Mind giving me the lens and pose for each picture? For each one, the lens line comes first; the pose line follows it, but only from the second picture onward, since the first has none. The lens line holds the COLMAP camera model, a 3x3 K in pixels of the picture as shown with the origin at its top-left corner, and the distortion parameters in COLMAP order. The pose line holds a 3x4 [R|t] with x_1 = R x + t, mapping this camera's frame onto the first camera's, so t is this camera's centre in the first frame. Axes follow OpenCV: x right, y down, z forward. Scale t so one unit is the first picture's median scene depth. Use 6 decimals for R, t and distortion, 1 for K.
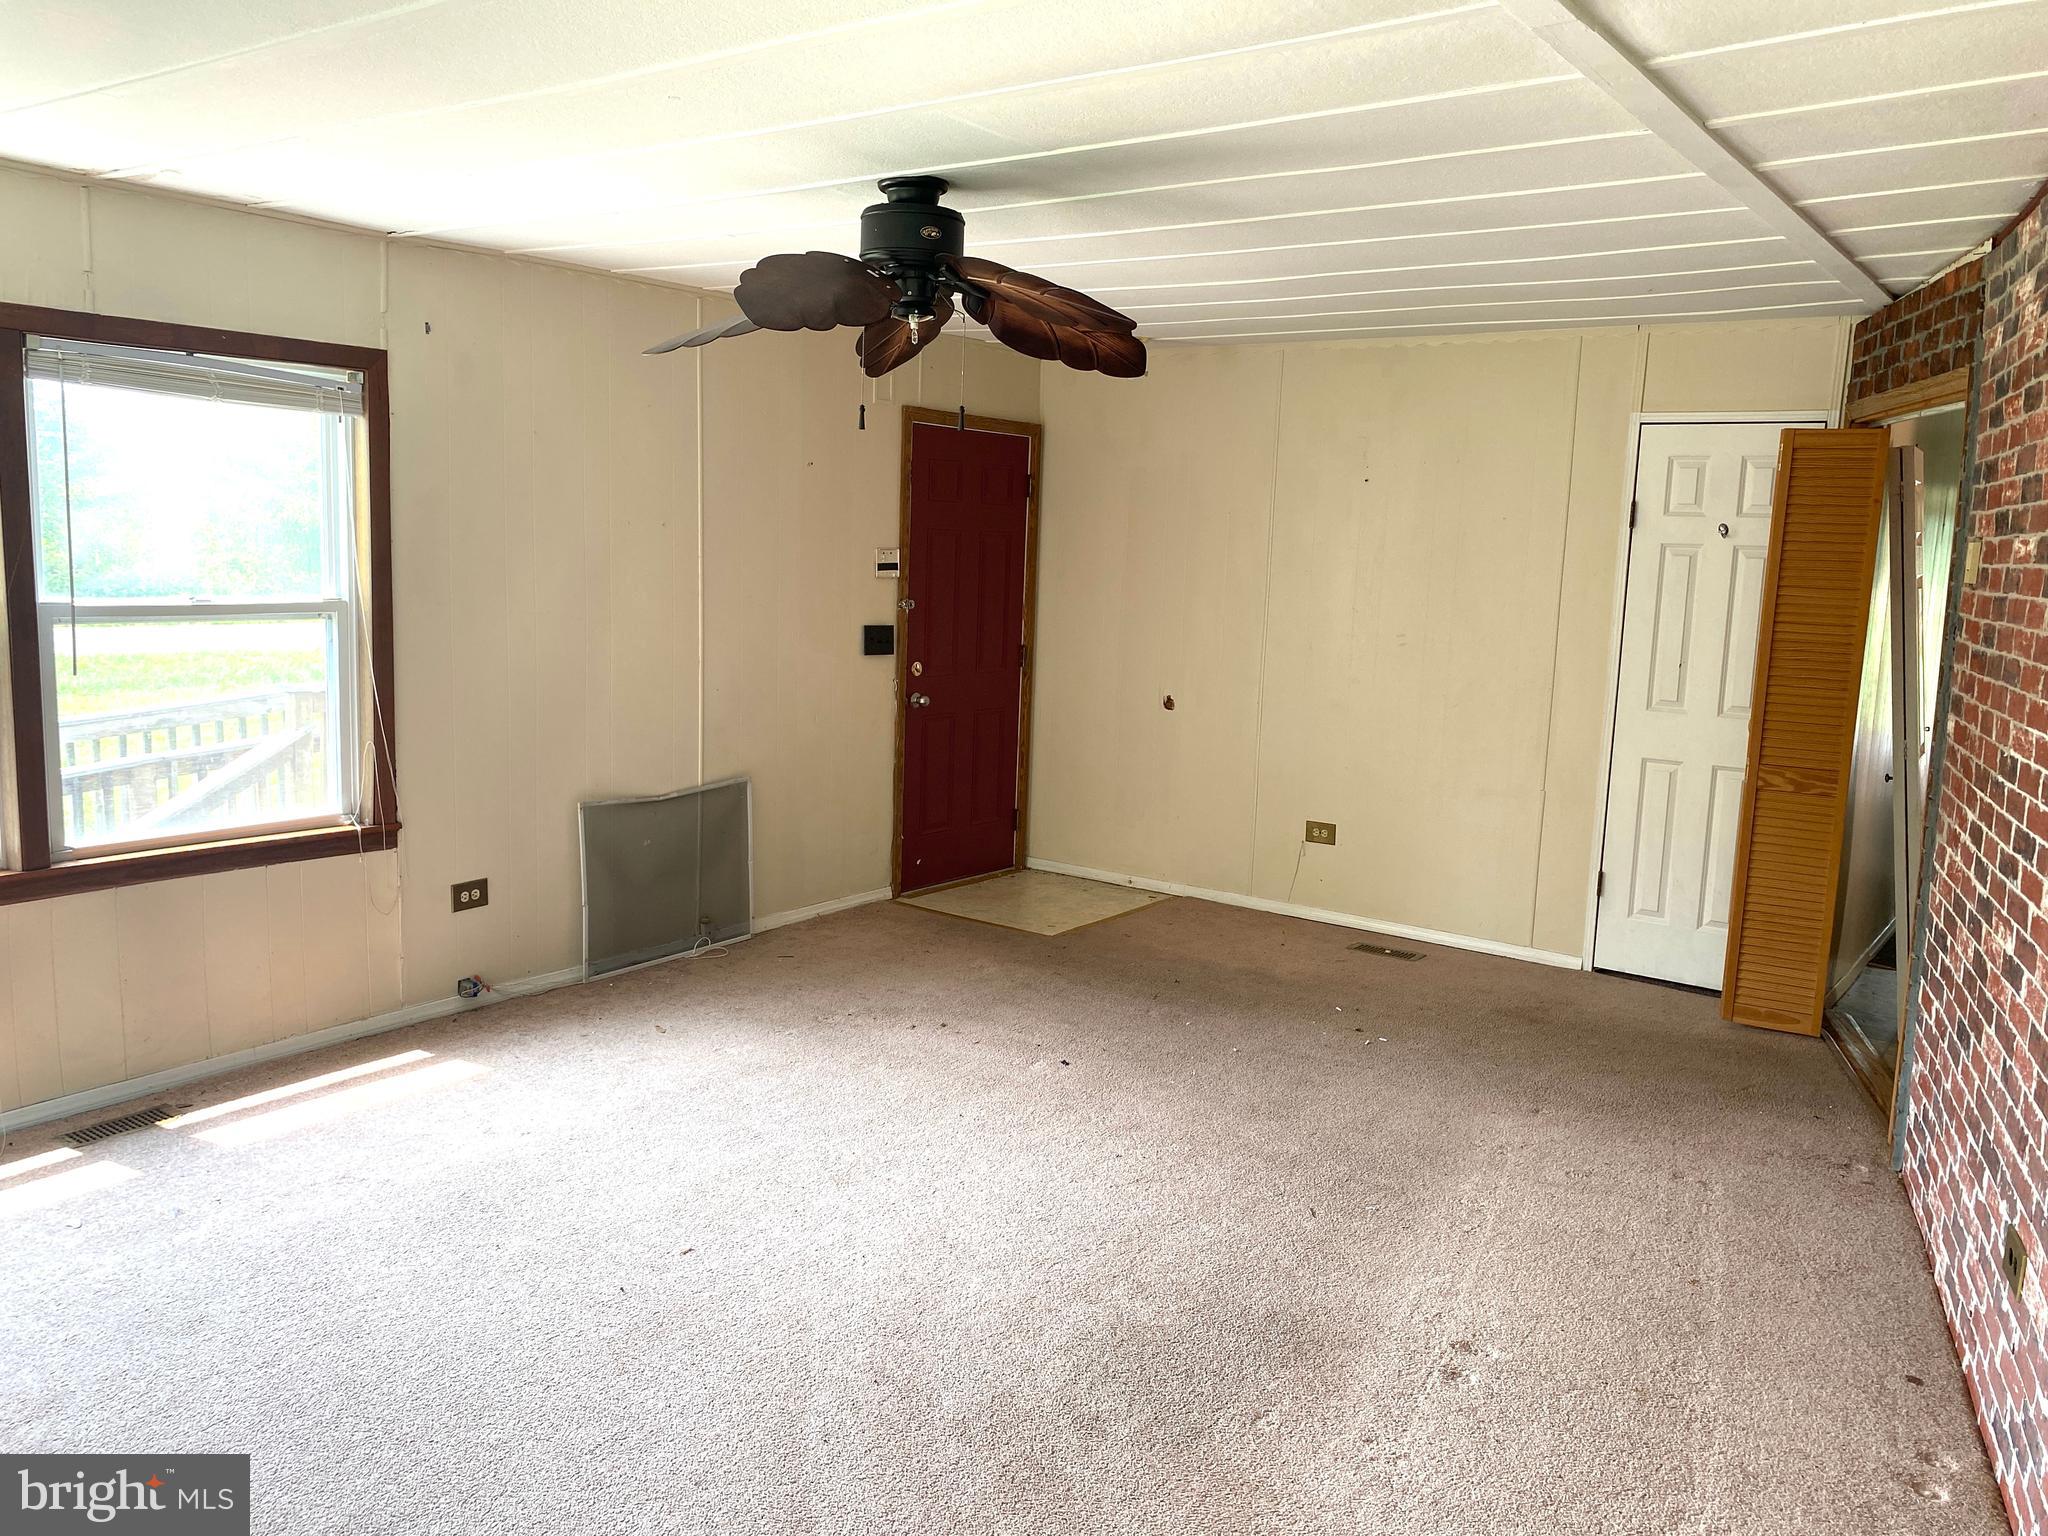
lens RADIAL K [[1569.0, 0, 1024.0], [0, 1569.0, 768.0], [0, 0, 1]] dist [-0.002361, -0.002674]
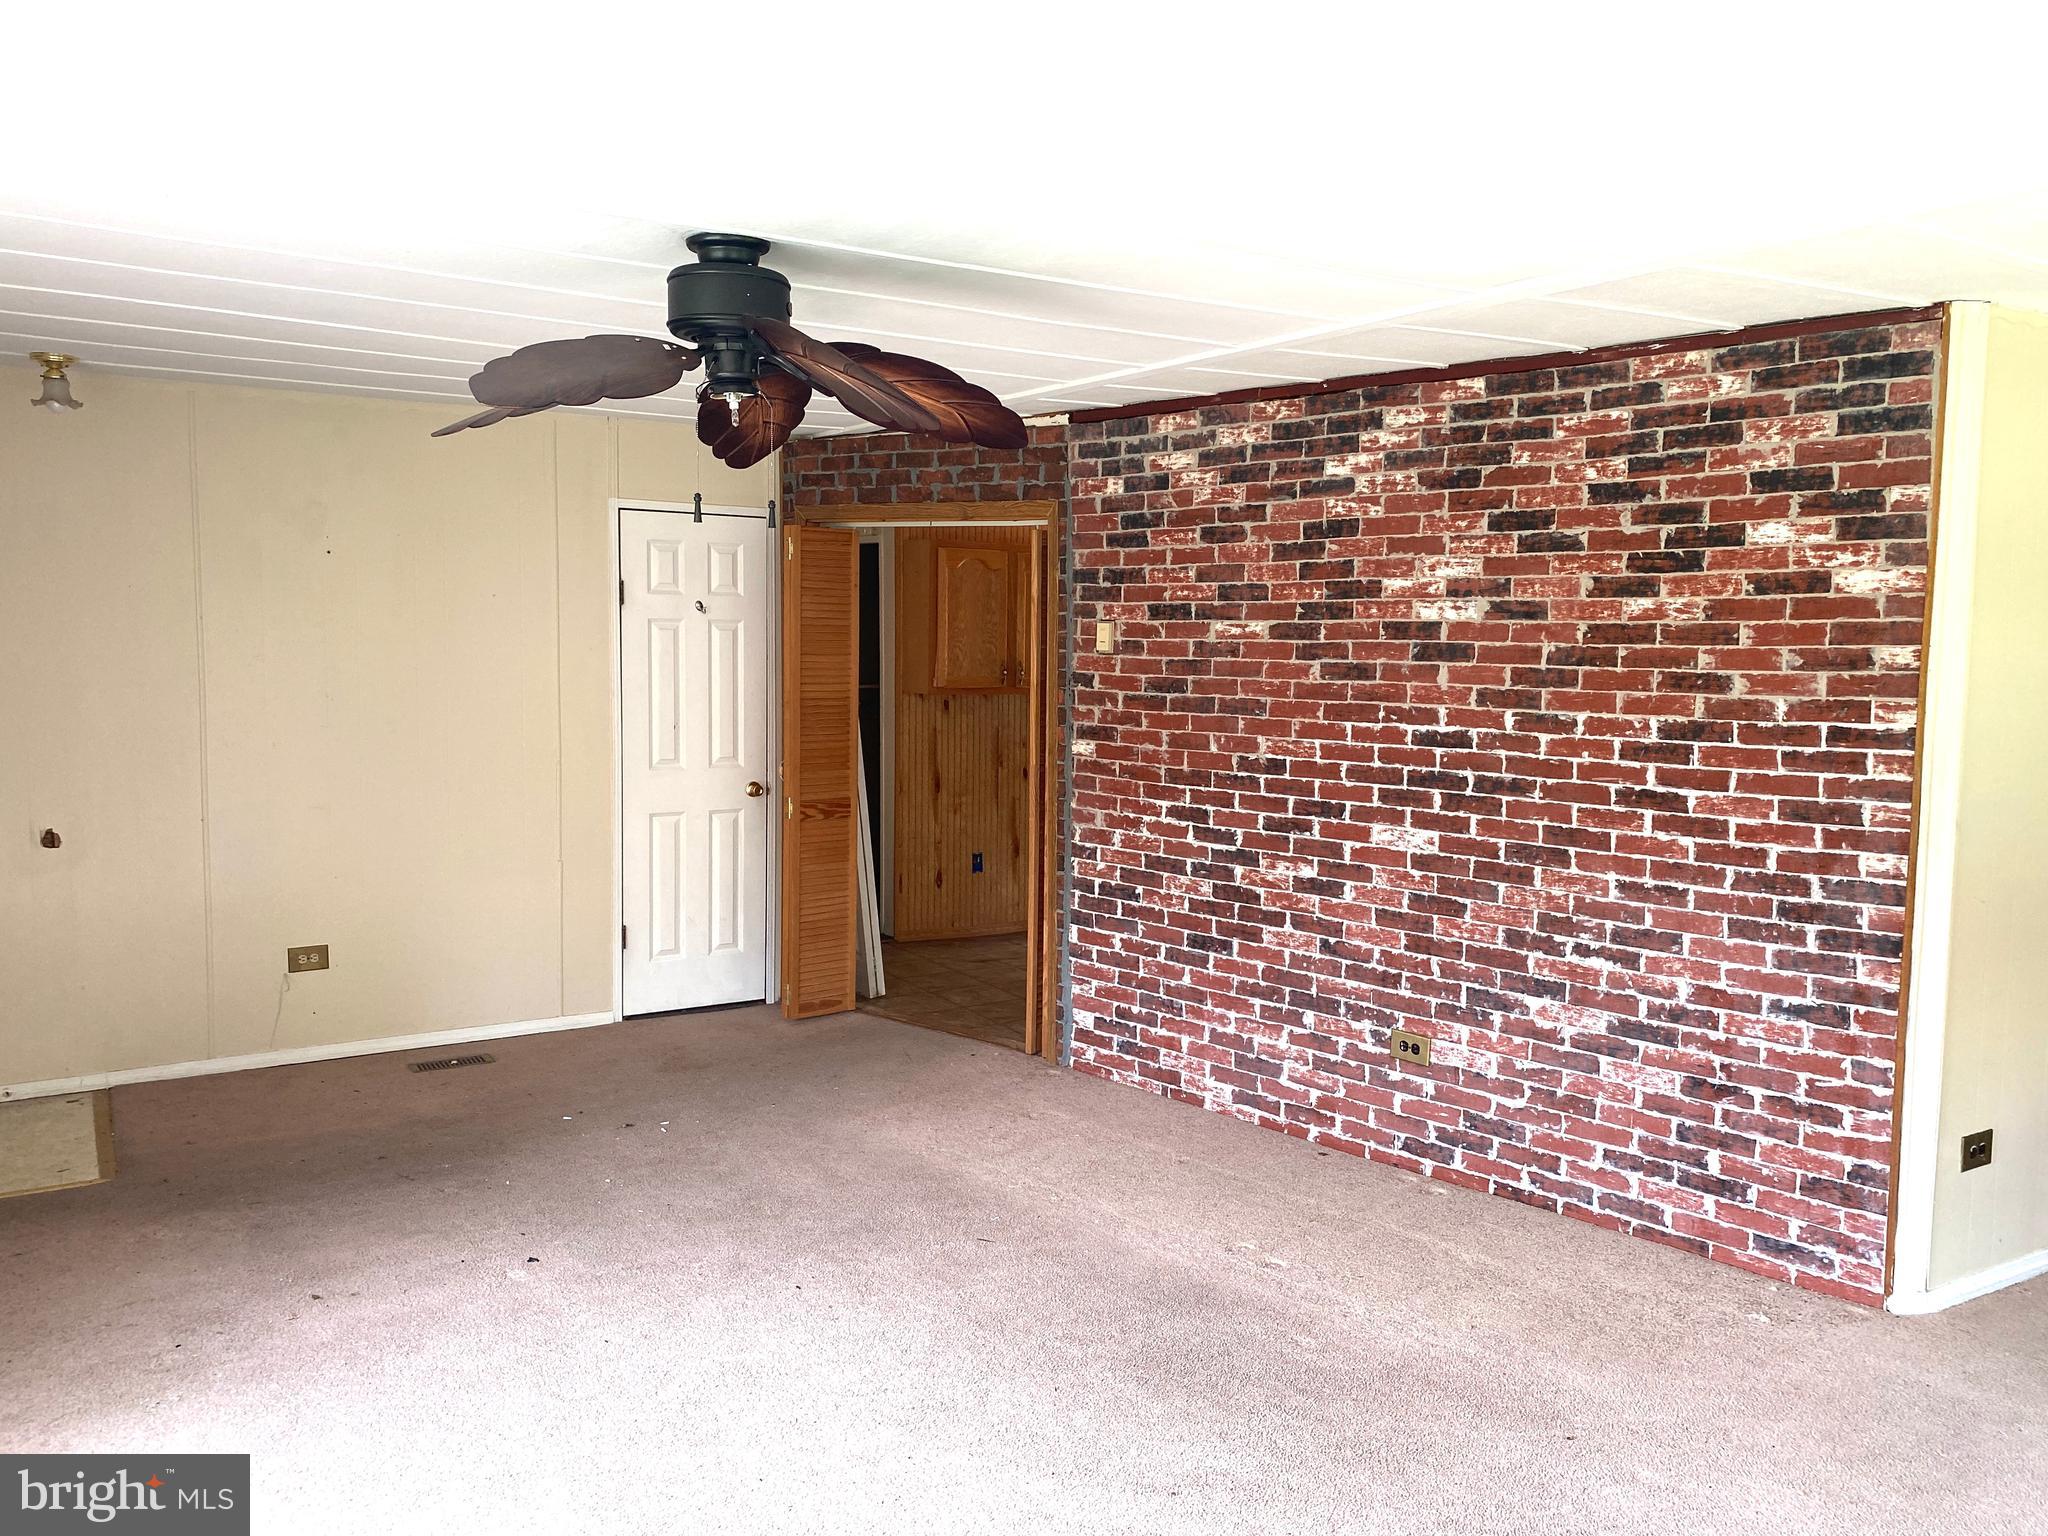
lens RADIAL K [[1570.7, 0, 1024.0], [0, 1570.7, 768.0], [0, 0, 1]] dist [0.005617, 0.004545]
pose [[0.363007, -0.113669, 0.924827, -0.529618], [0.136621, 0.988297, 0.067845, -0.078183], [-0.921716, 0.101723, 0.374288, 0.353048]]
